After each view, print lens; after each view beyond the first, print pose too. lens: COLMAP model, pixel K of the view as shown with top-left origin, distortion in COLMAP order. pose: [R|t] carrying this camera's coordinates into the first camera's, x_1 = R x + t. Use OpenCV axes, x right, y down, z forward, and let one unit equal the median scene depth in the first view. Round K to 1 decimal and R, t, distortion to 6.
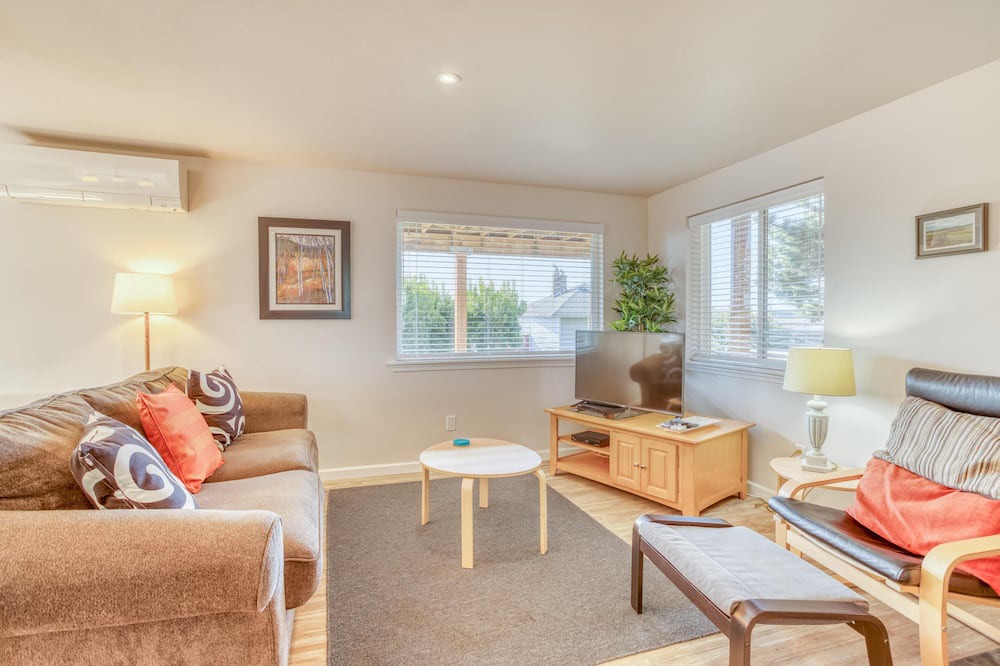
lens RADIAL K [[480.0, 0, 501.3], [0, 480.0, 330.4], [0, 0, 1]] dist [-0.018363, 0.014383]
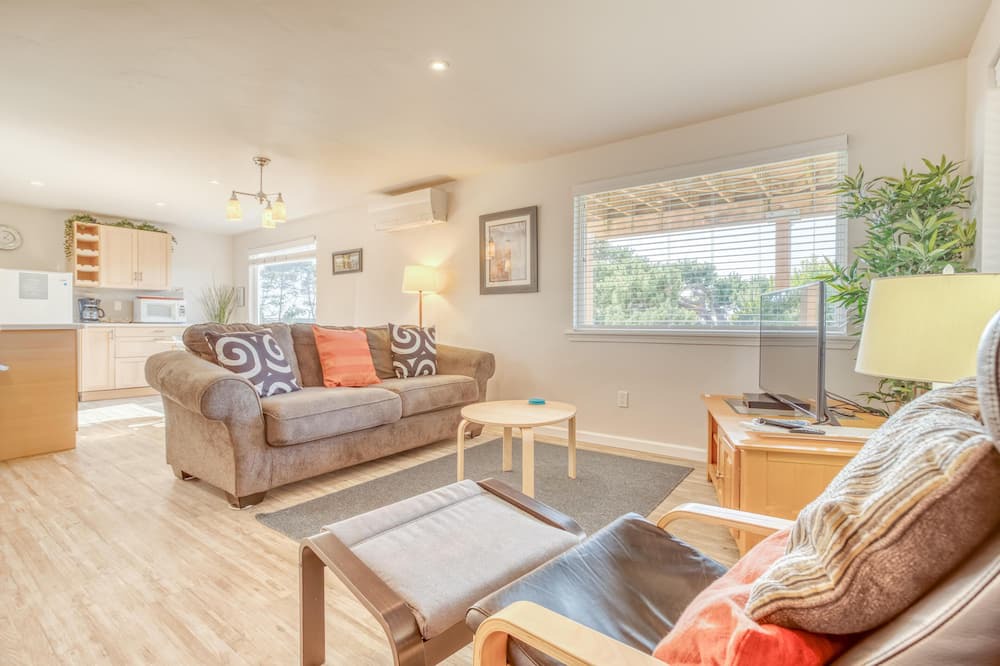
lens RADIAL K [[480.0, 0, 501.9], [0, 480.0, 328.6], [0, 0, 1]] dist [-0.018363, 0.014383]
pose [[0.579585, 0.009782, -0.814853, 0.603074], [-0.019364, 0.999811, -0.001771, 0.071812], [0.814682, 0.016805, 0.579665, 0.296863]]
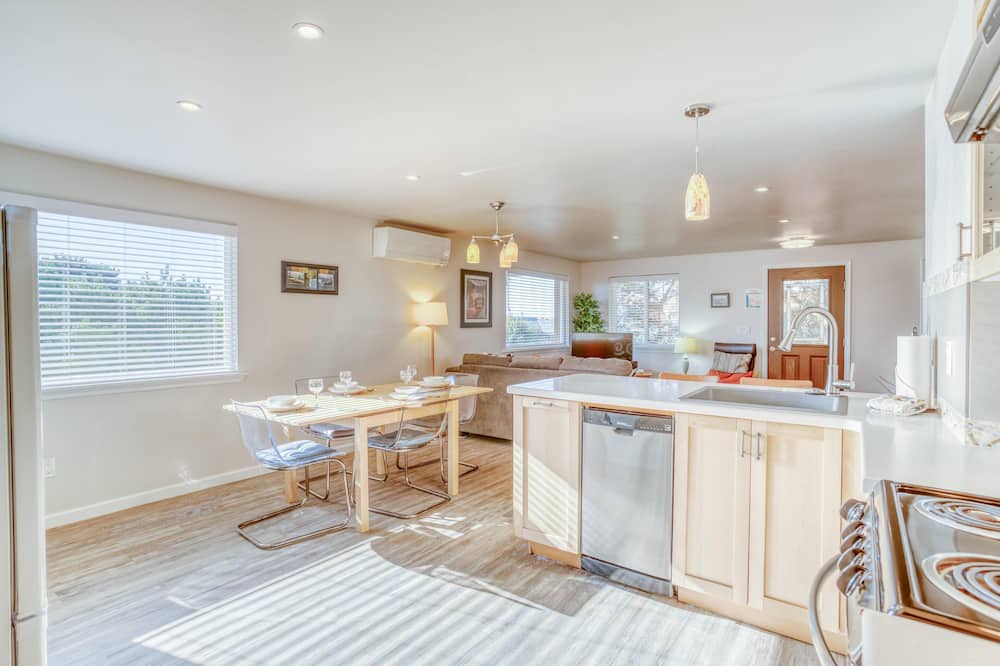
lens RADIAL K [[480.0, 0, 503.4], [0, 480.0, 331.7], [0, 0, 1]] dist [-0.018363, 0.014383]
pose [[0.810202, -0.009767, 0.586070, -1.418540], [0.013075, 0.999914, -0.001411, -0.004043], [-0.586005, 0.008806, 0.810259, -0.504935]]
